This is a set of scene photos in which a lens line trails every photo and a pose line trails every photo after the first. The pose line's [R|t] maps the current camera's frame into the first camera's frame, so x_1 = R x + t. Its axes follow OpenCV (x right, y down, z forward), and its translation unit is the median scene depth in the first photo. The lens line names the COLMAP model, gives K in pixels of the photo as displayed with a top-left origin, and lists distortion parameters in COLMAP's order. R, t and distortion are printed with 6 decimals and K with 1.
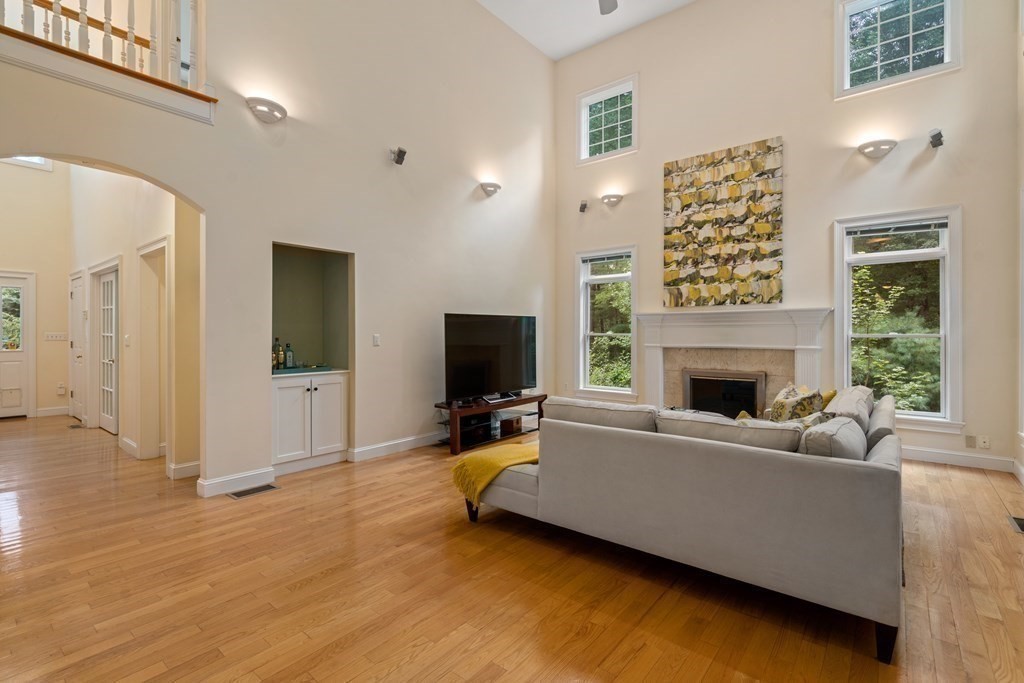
lens RADIAL K [[473.6, 0, 512.5], [0, 473.6, 333.8], [0, 0, 1]] dist [-0.004719, 0.004139]
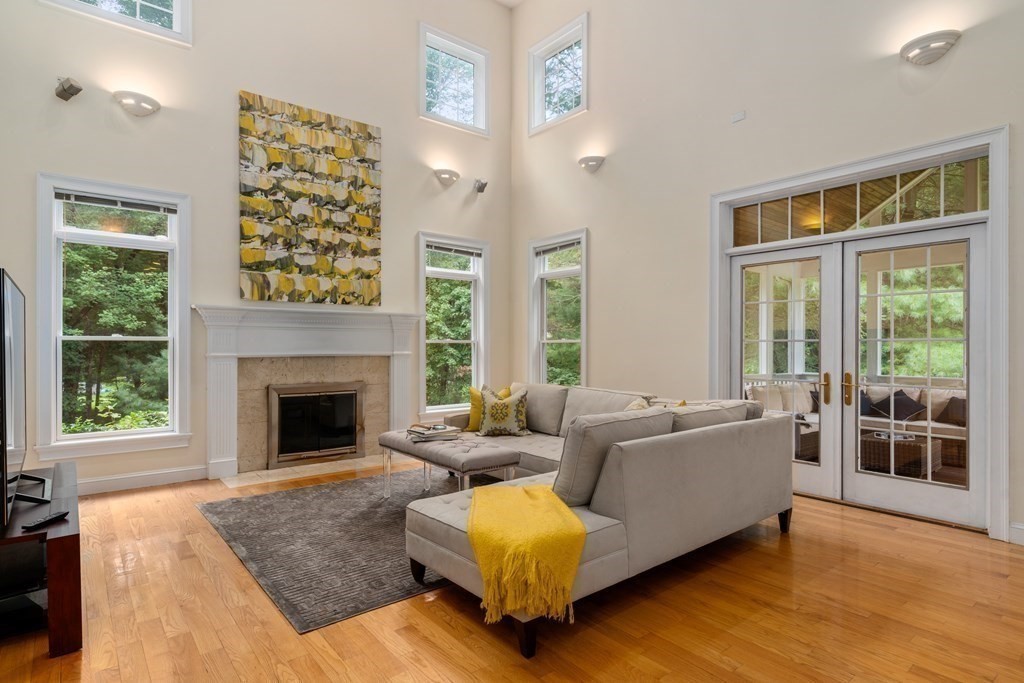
lens RADIAL K [[539.6, 0, 512.5], [0, 539.6, 346.8], [0, 0, 1]] dist [0.001666, 0.002680]
pose [[0.200717, -0.003927, 0.979641, -0.433610], [-0.000232, 0.999992, 0.004056, 0.011282], [-0.979649, -0.001042, 0.200715, 0.531998]]
